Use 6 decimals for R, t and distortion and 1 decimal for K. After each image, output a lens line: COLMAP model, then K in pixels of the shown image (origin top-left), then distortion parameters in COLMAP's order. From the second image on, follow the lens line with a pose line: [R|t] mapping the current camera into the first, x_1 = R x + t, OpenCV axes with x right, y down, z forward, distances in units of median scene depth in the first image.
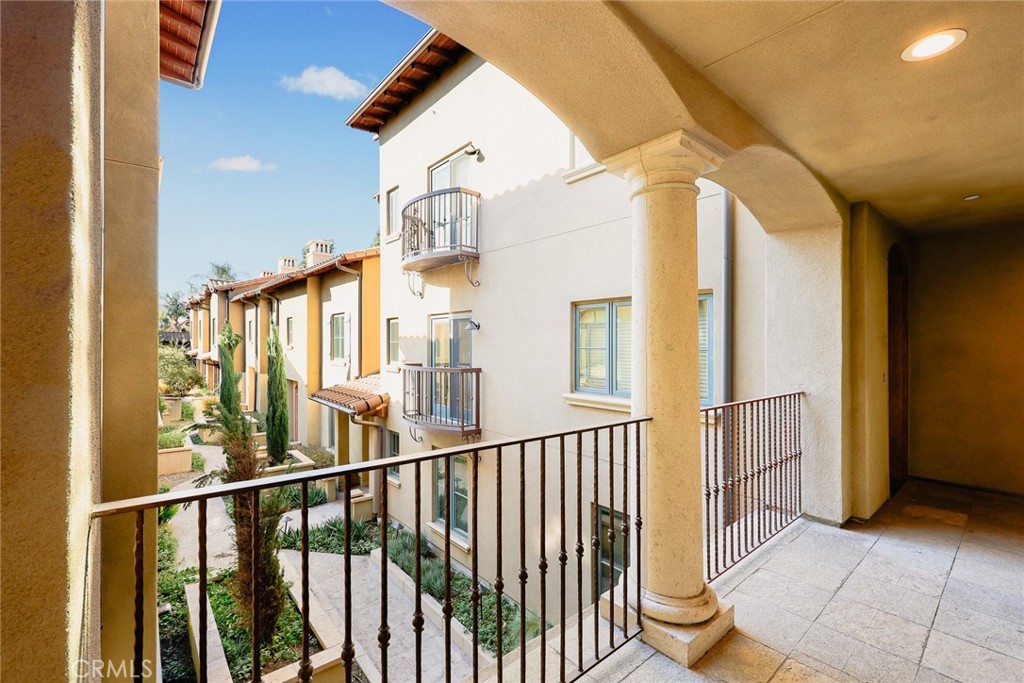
lens RADIAL K [[447.9, 0, 512.0], [0, 447.9, 341.5], [0, 0, 1]] dist [-0.002418, -0.000581]
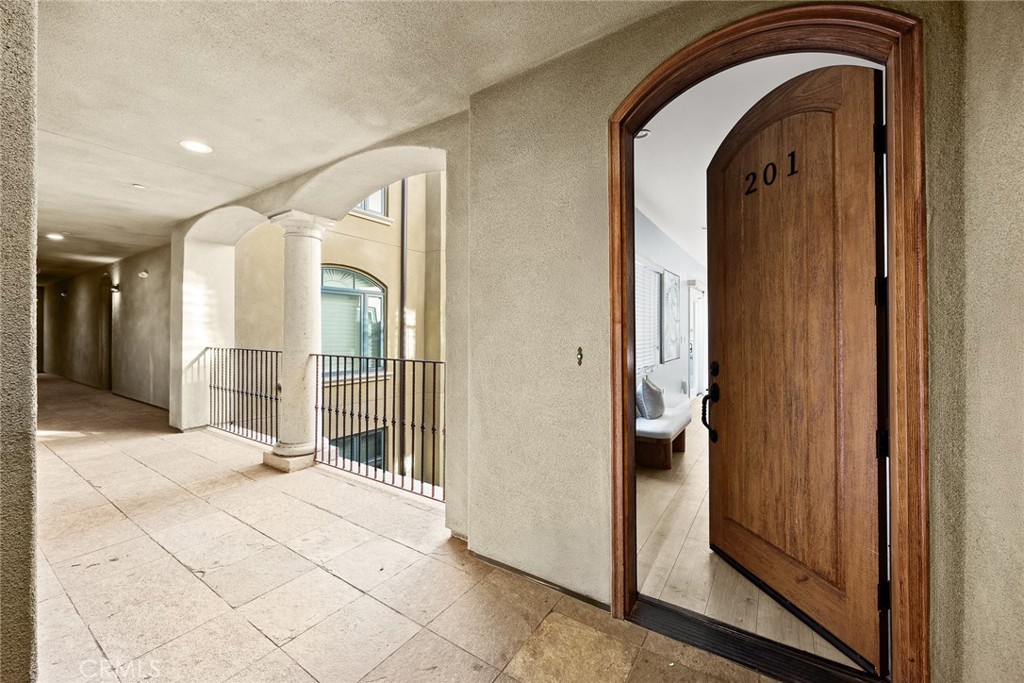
lens RADIAL K [[399.8, 0, 499.3], [0, 399.8, 336.2], [0, 0, 1]] dist [-0.002600, 0.000033]
pose [[0.257916, -0.002621, -0.966164, 1.951011], [0.001045, 0.999996, -0.002434, 0.086440], [0.966167, -0.000382, 0.257918, 1.219064]]
